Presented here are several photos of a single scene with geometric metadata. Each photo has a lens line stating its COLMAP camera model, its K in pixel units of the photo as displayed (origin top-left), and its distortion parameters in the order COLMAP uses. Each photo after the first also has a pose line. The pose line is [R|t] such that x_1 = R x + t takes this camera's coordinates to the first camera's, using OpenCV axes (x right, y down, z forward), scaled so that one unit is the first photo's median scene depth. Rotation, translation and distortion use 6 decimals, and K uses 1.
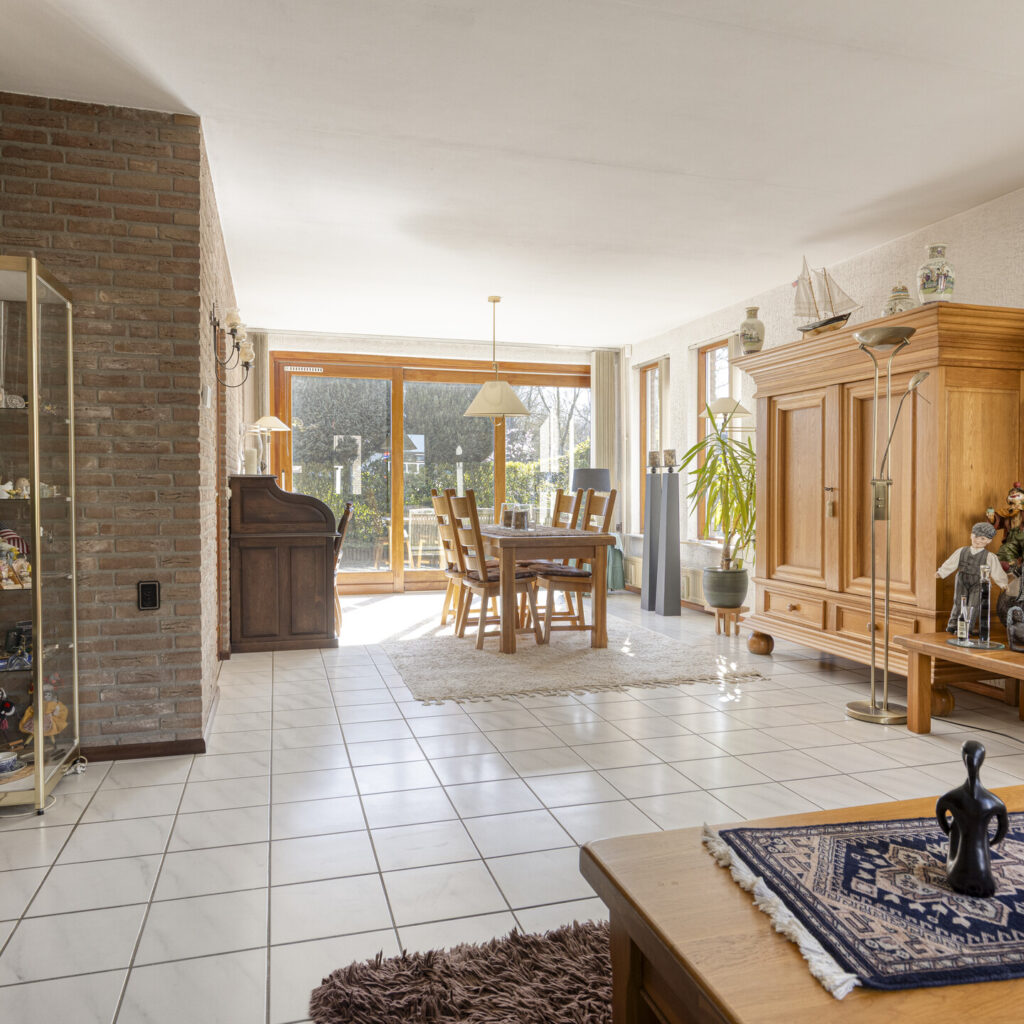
lens RADIAL K [[802.8, 0, 513.8], [0, 802.8, 519.7], [0, 0, 1]] dist [-0.007487, 0.000252]
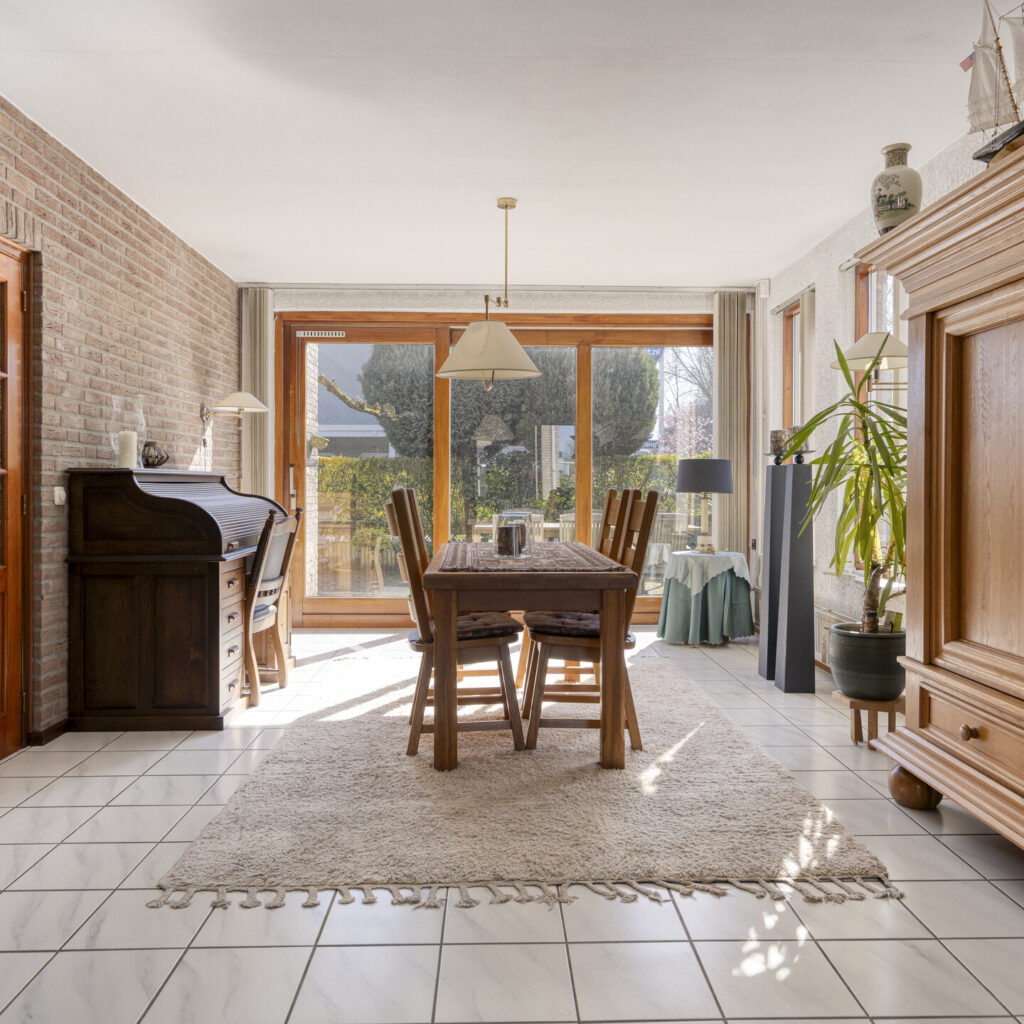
lens RADIAL K [[846.9, 0, 512.6], [0, 846.9, 506.5], [0, 0, 1]] dist [0.013231, -0.022461]
pose [[0.967158, 0.006188, -0.254101, 0.170772], [-0.010173, 0.999845, -0.014372, -0.015179], [0.253973, 0.016485, 0.967071, 0.349147]]
